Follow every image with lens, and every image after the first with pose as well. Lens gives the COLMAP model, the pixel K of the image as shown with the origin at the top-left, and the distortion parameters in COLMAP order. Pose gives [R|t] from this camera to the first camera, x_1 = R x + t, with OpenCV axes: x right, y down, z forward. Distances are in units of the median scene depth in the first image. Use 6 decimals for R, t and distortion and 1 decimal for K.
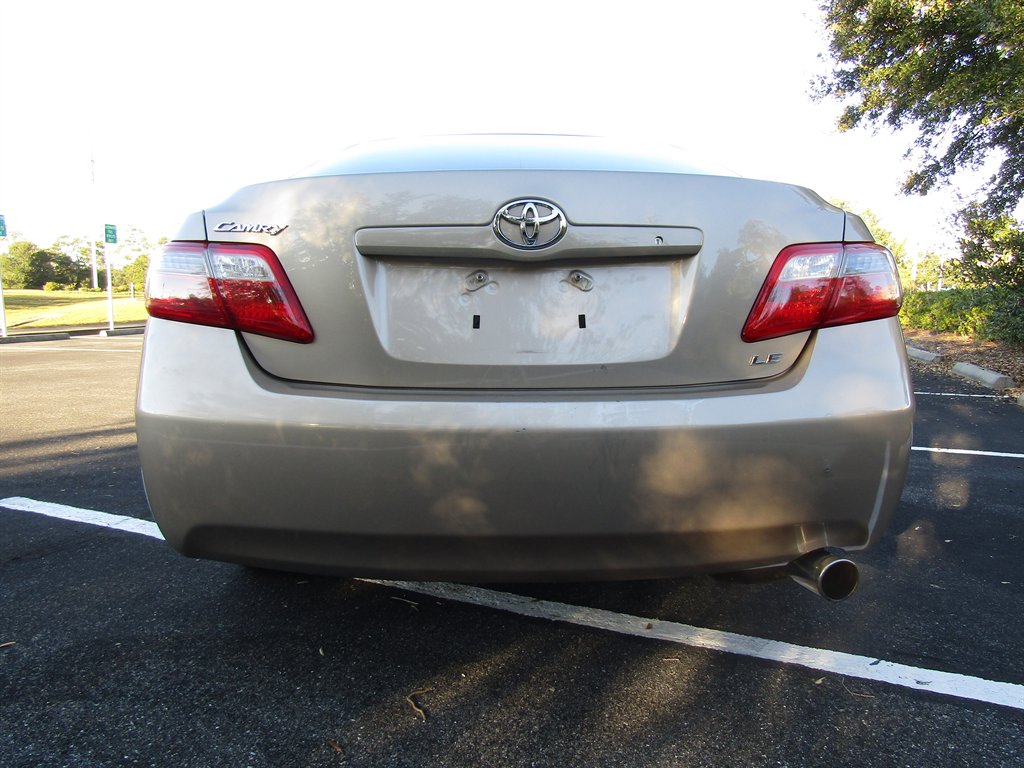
lens RADIAL K [[720.5, 0, 510.4], [0, 720.5, 381.4], [0, 0, 1]] dist [-0.022116, 0.003521]
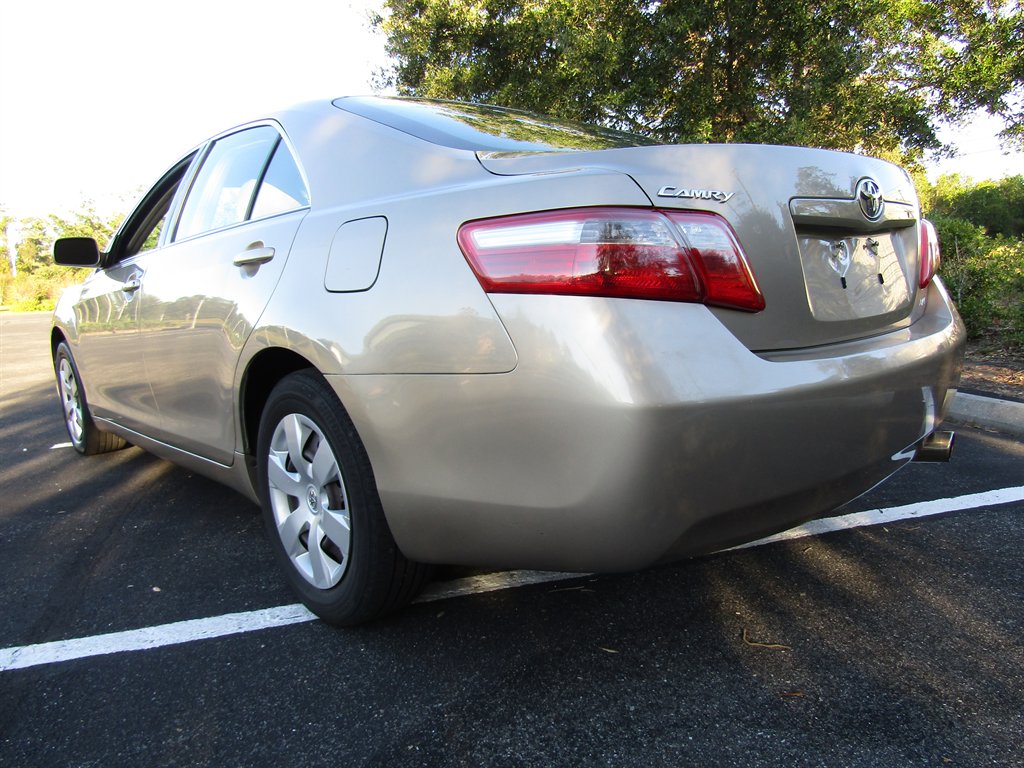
lens RADIAL K [[720.5, 0, 511.5], [0, 720.5, 388.2], [0, 0, 1]] dist [-0.022116, 0.003521]
pose [[0.764062, -0.146037, 0.628397, -1.060627], [0.128539, 0.988974, 0.073544, -0.059214], [-0.632208, 0.024581, 0.774408, 0.400934]]
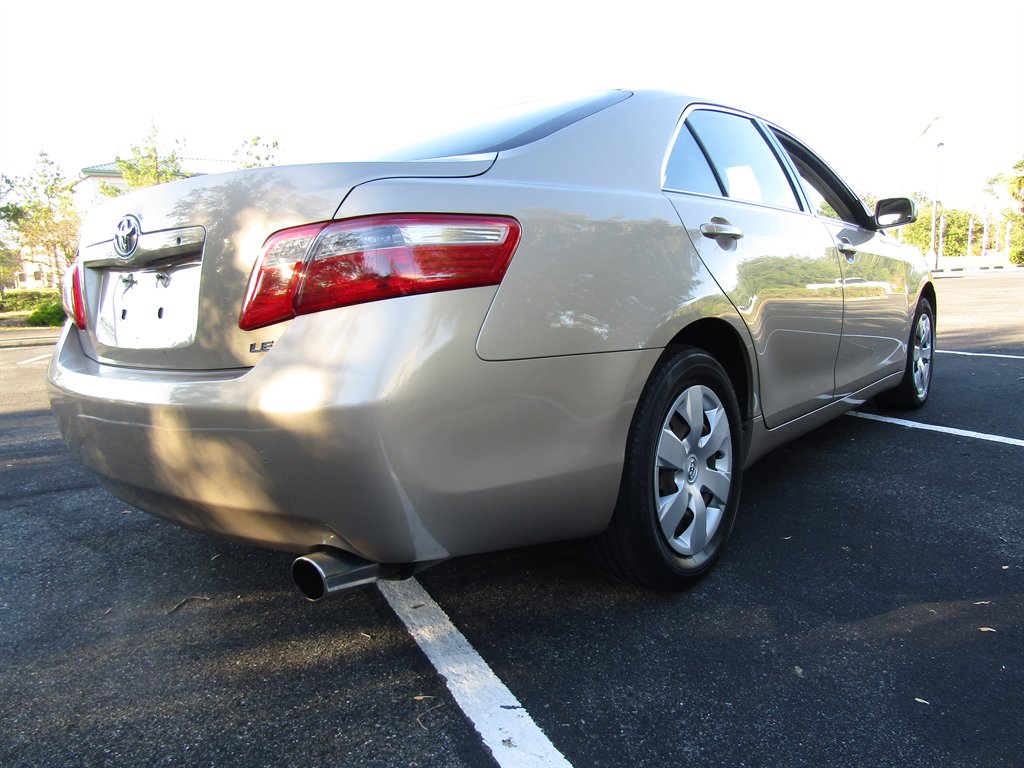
lens RADIAL K [[720.5, 0, 511.4], [0, 720.5, 384.0], [0, 0, 1]] dist [-0.022116, 0.003521]
pose [[0.756984, 0.052588, -0.651314, 1.182170], [-0.016673, 0.997986, 0.061201, -0.043053], [0.653221, -0.035469, 0.756336, 0.425165]]
